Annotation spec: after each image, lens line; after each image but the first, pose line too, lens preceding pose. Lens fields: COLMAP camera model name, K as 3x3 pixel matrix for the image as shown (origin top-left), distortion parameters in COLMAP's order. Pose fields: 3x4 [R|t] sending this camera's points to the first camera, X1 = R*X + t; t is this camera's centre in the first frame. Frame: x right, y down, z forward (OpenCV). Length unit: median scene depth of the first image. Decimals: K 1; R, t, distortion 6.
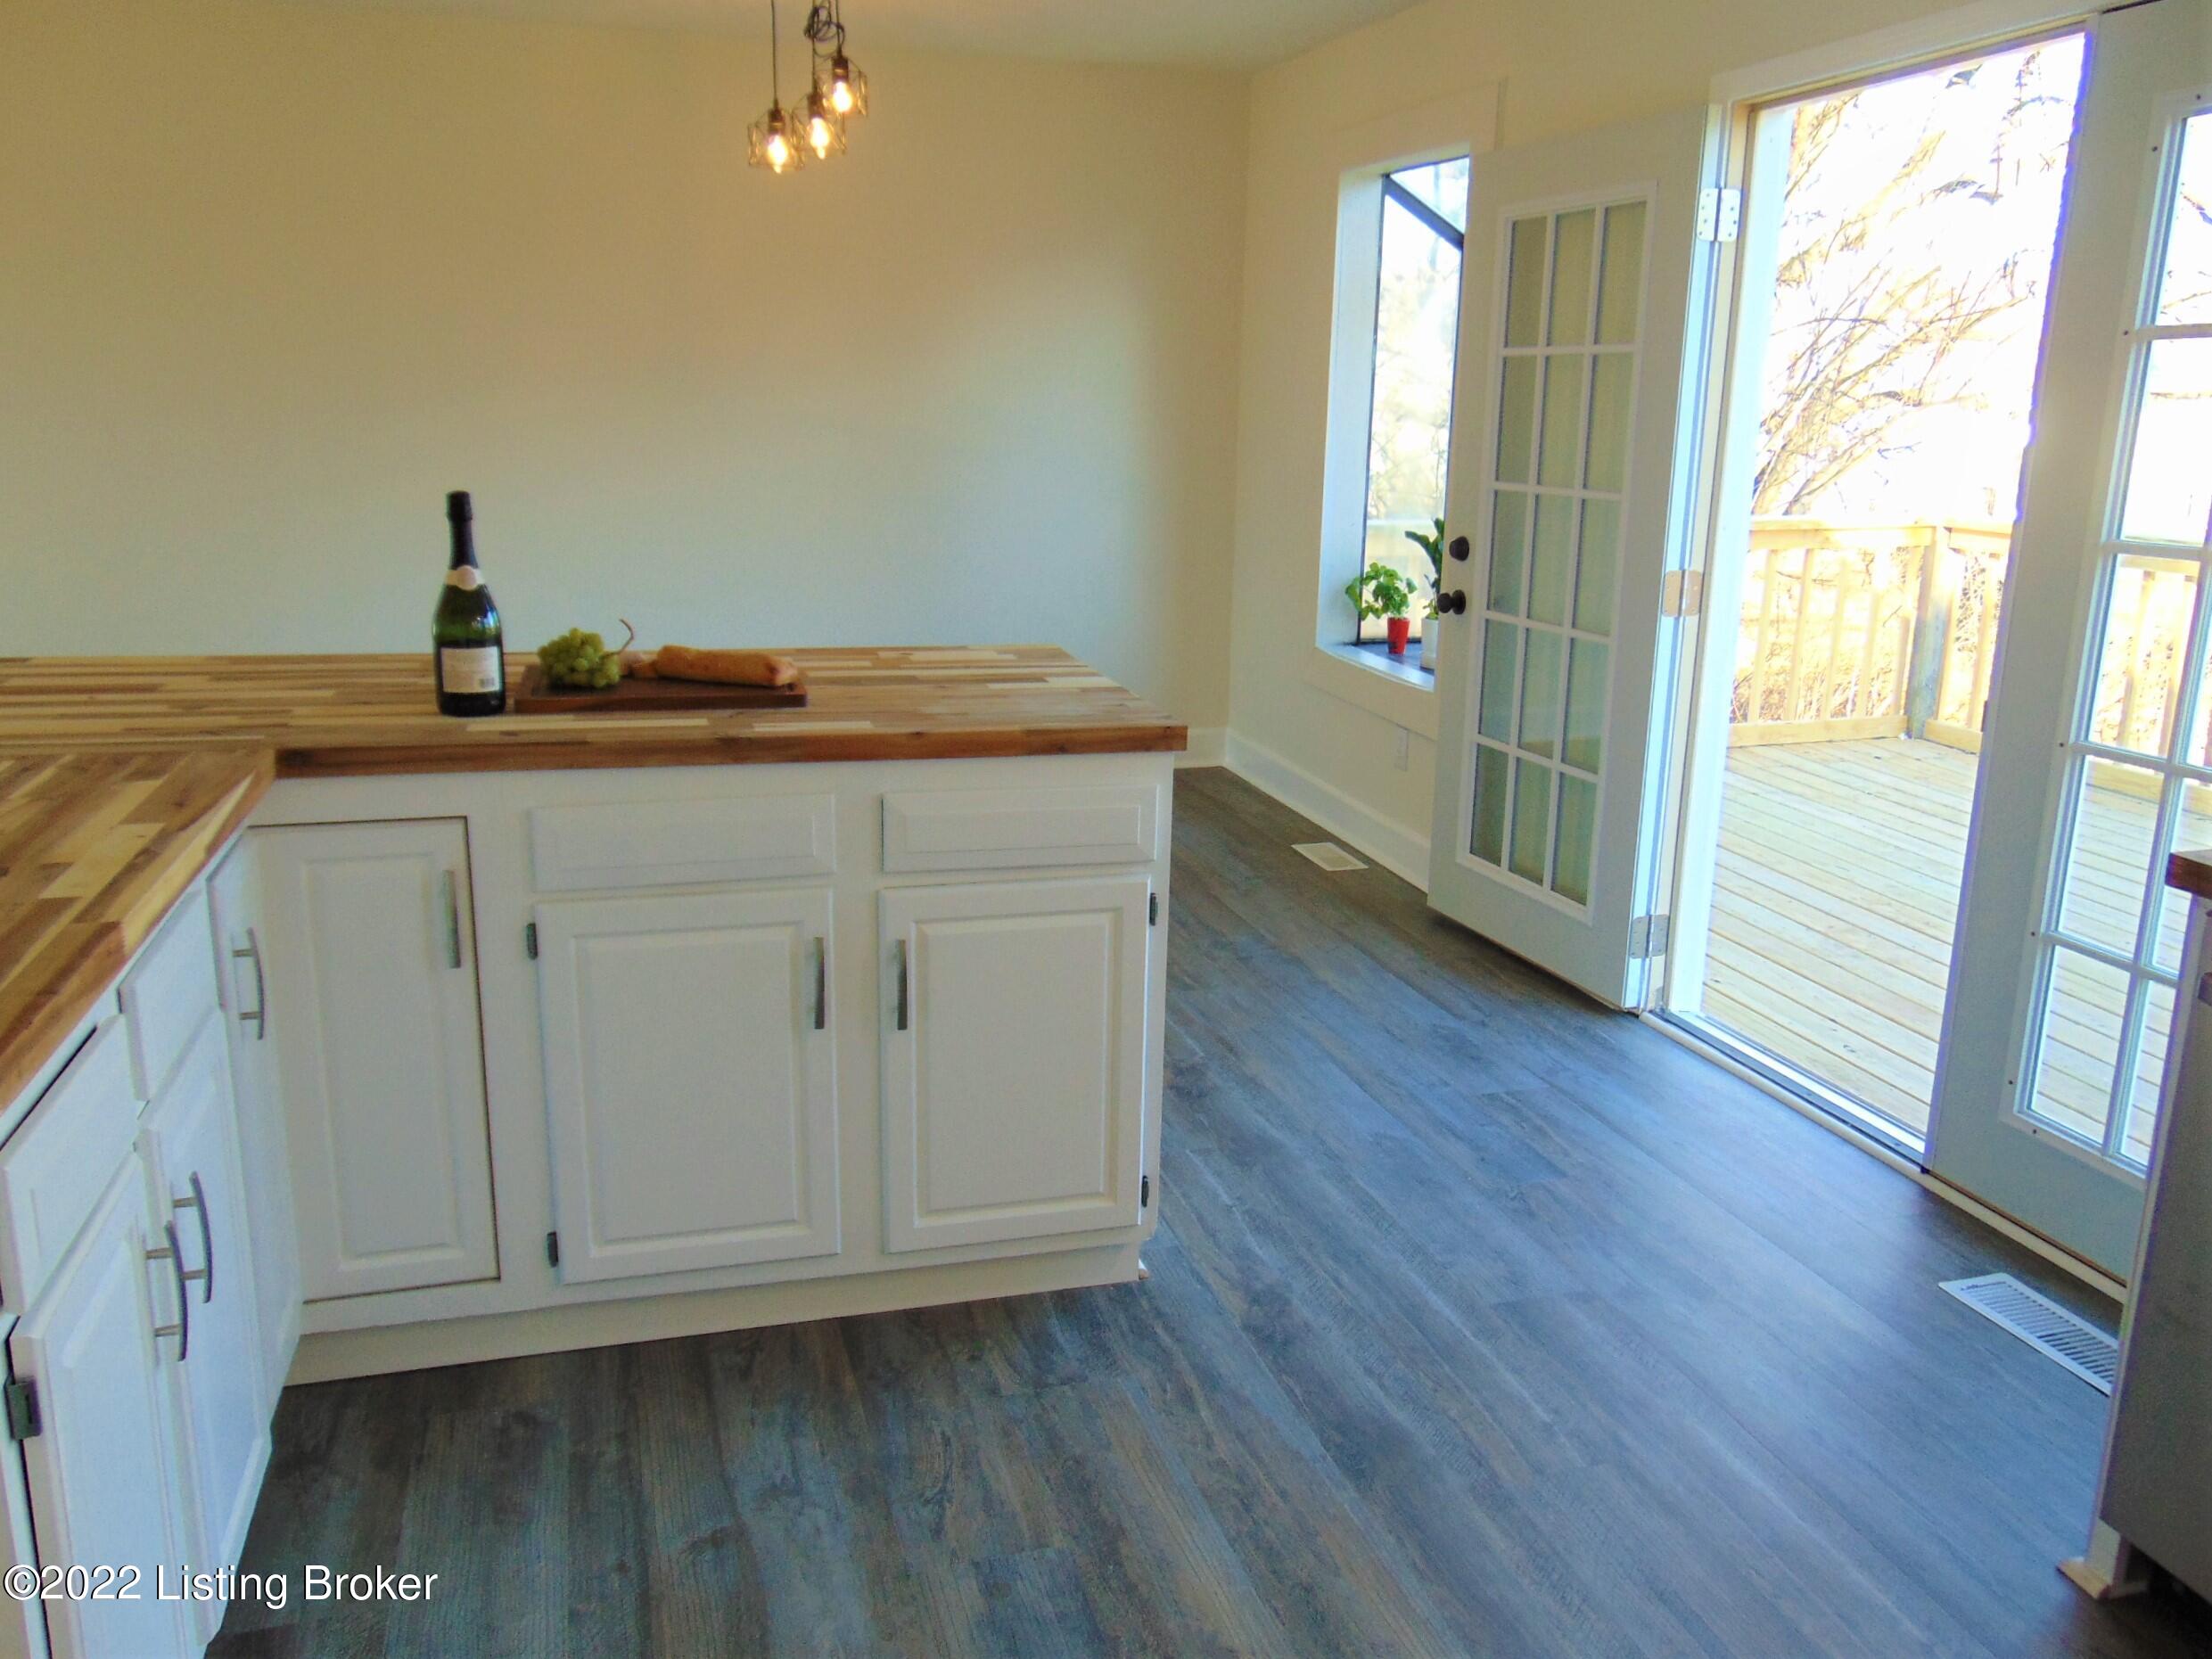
lens RADIAL K [[1712.4, 0, 1106.0], [0, 1712.4, 829.5], [0, 0, 1]] dist [0.005134, 0.005296]
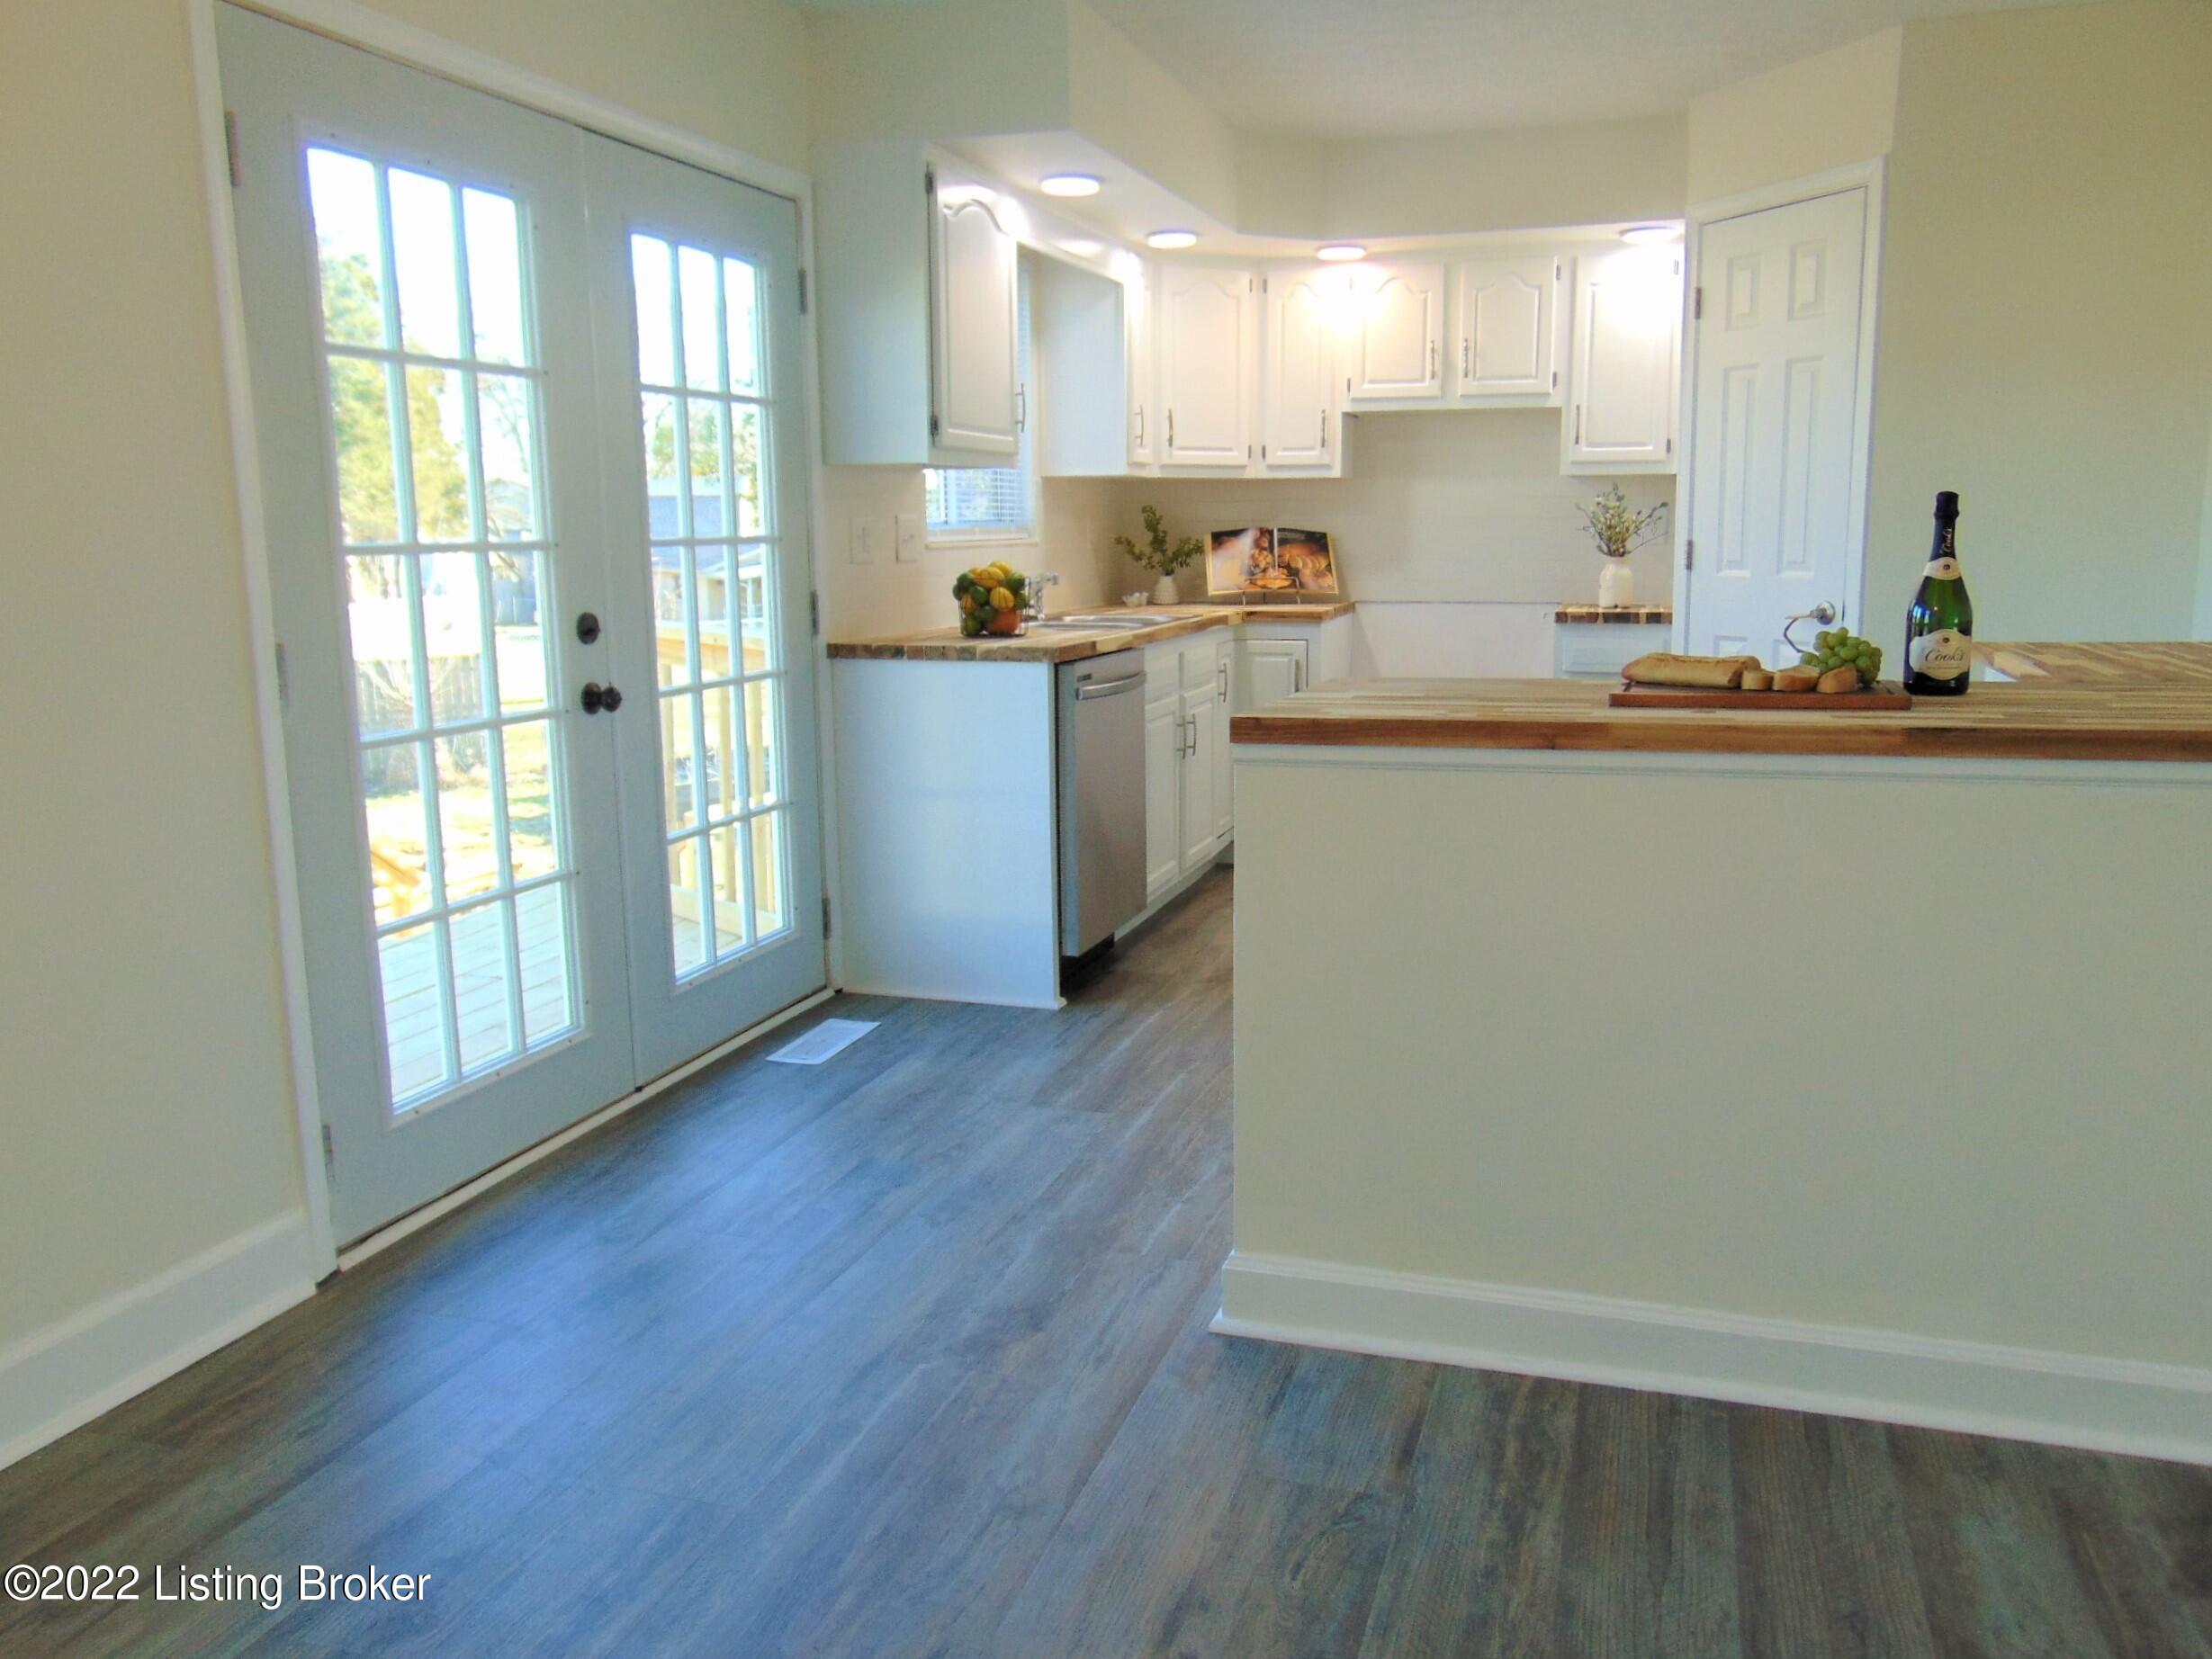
lens RADIAL K [[1712.3, 0, 1106.0], [0, 1712.3, 829.5], [0, 0, 1]] dist [0.005134, 0.005296]
pose [[-0.821610, -0.107077, 0.559903, -0.436844], [0.134119, 0.918318, 0.372430, -0.370764], [-0.554048, 0.381086, -0.740138, 1.687536]]
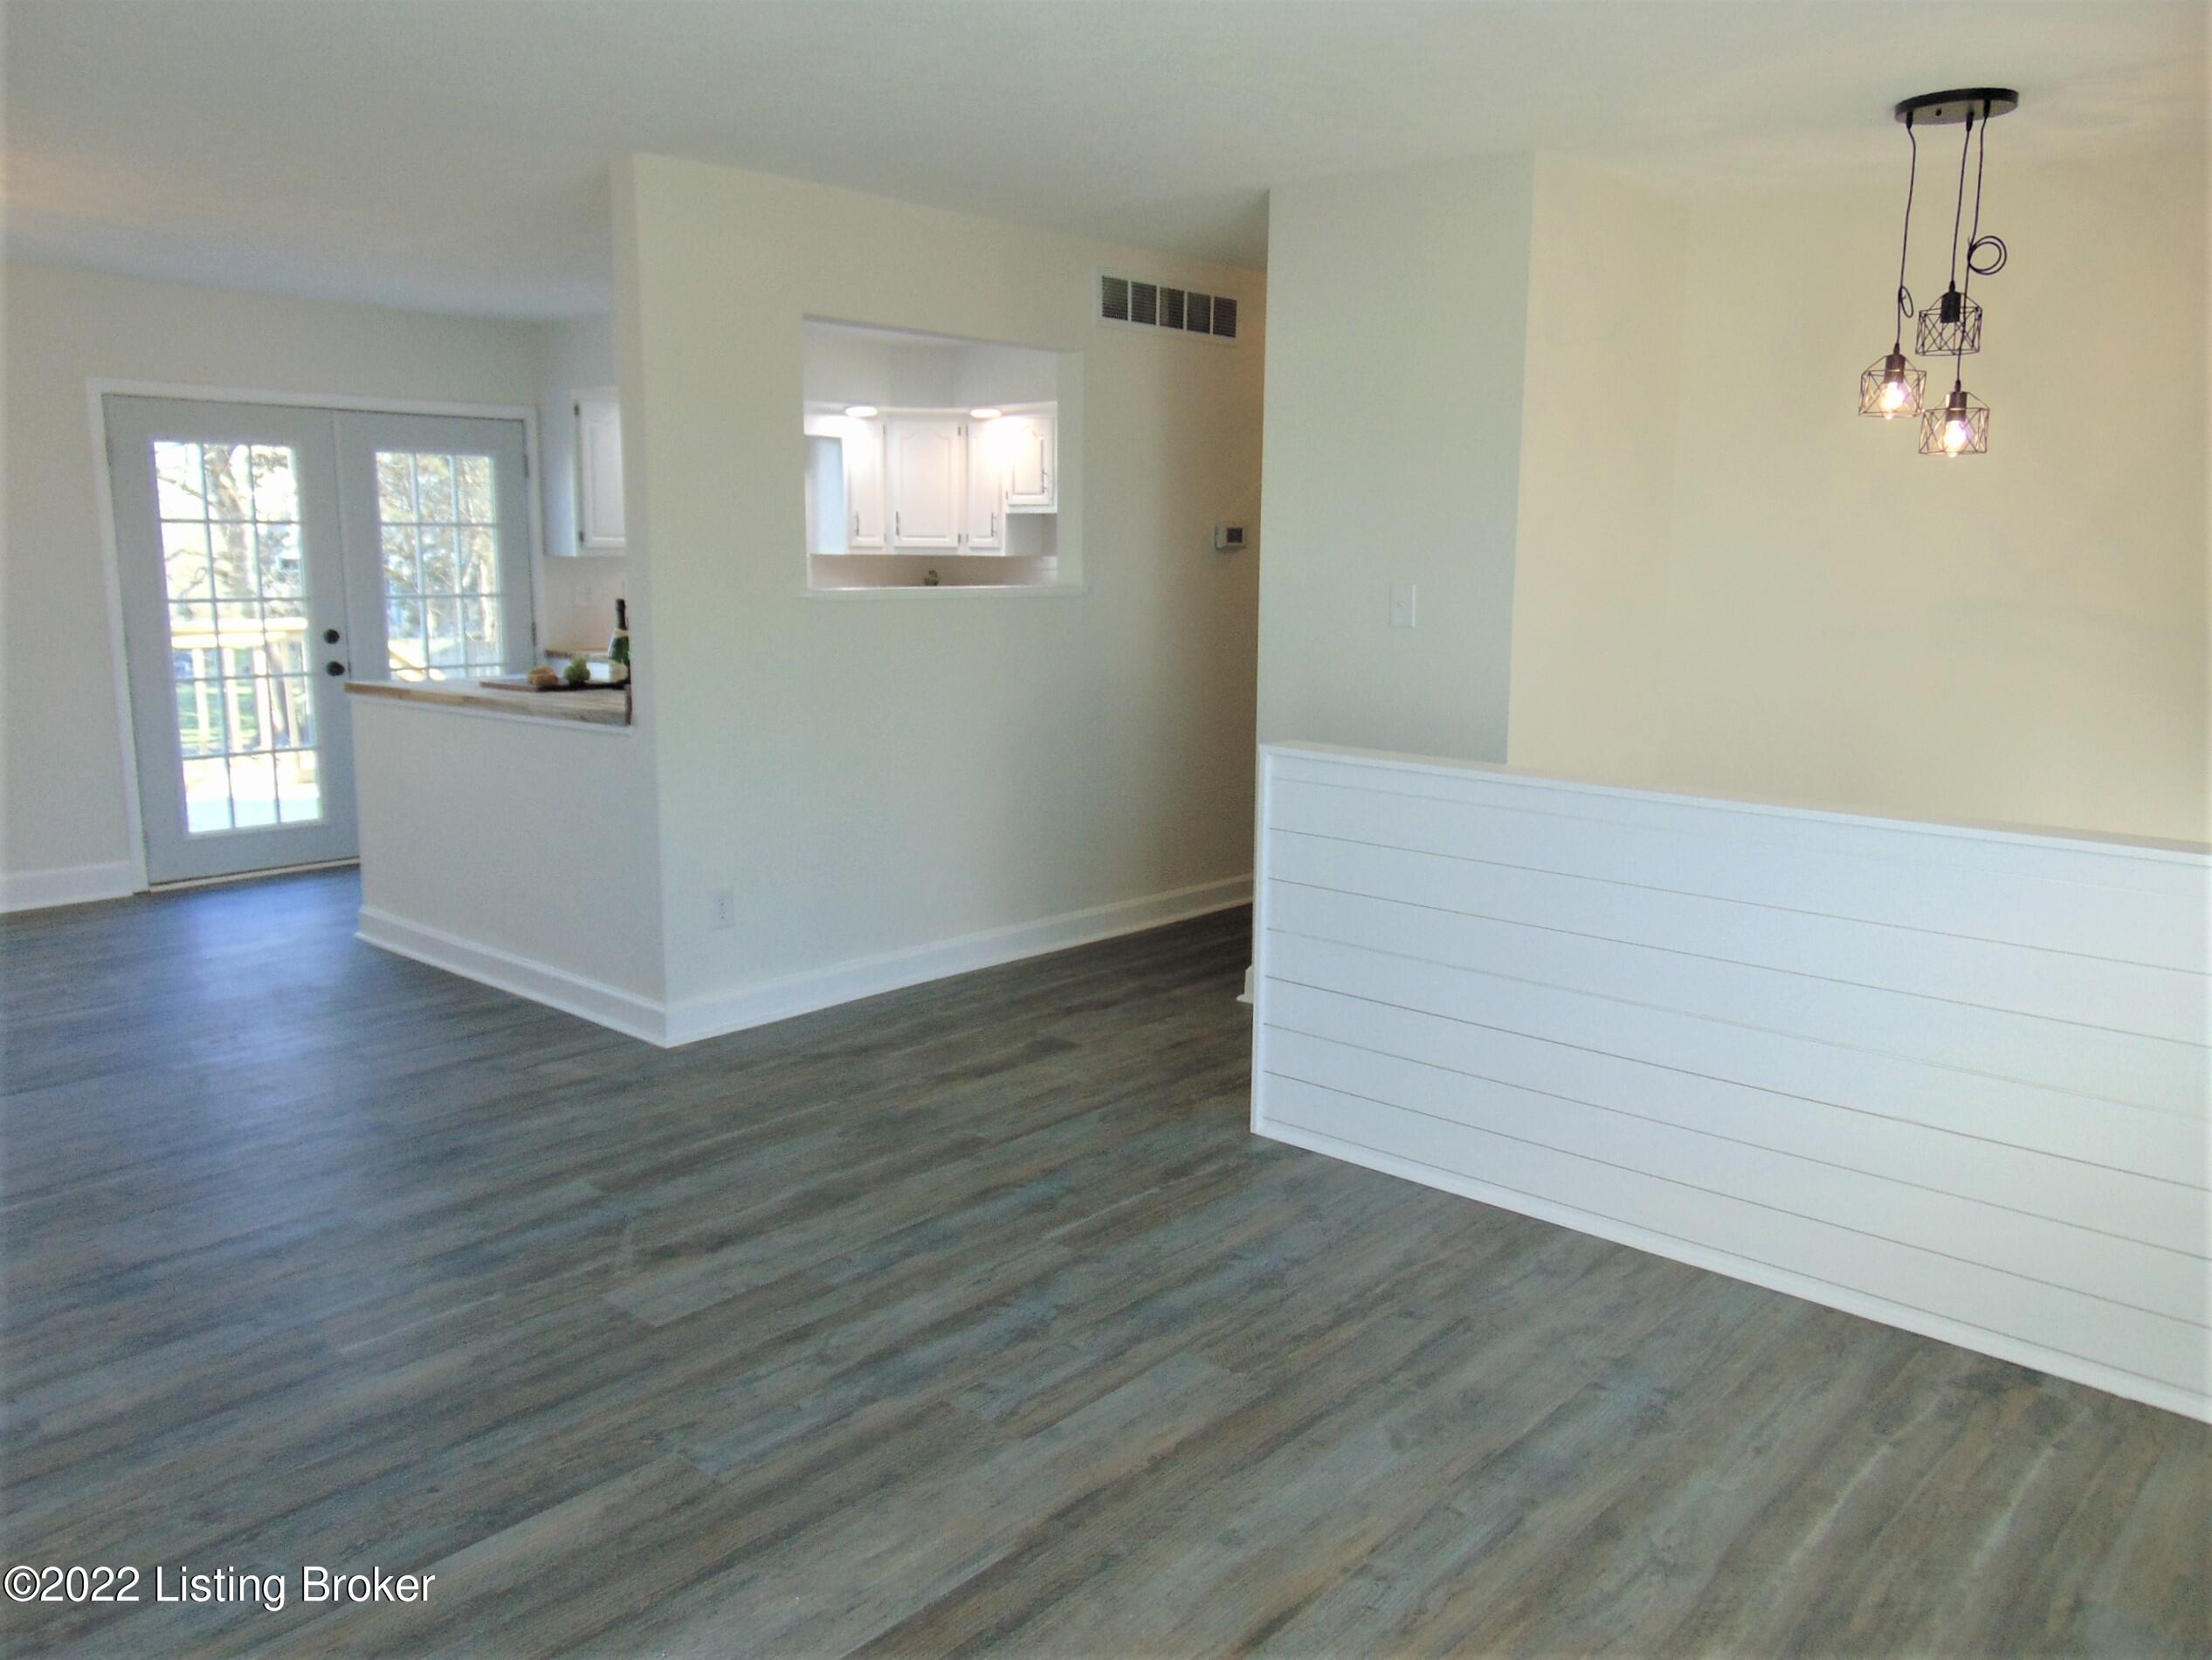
lens RADIAL K [[1712.5, 0, 1106.0], [0, 1712.5, 830.0], [0, 0, 1]] dist [0.005134, 0.005296]
pose [[-0.491291, -0.163397, 0.855532, -2.206763], [0.194845, 0.936735, 0.290797, -0.355525], [-0.848922, 0.309562, -0.428372, 1.184136]]
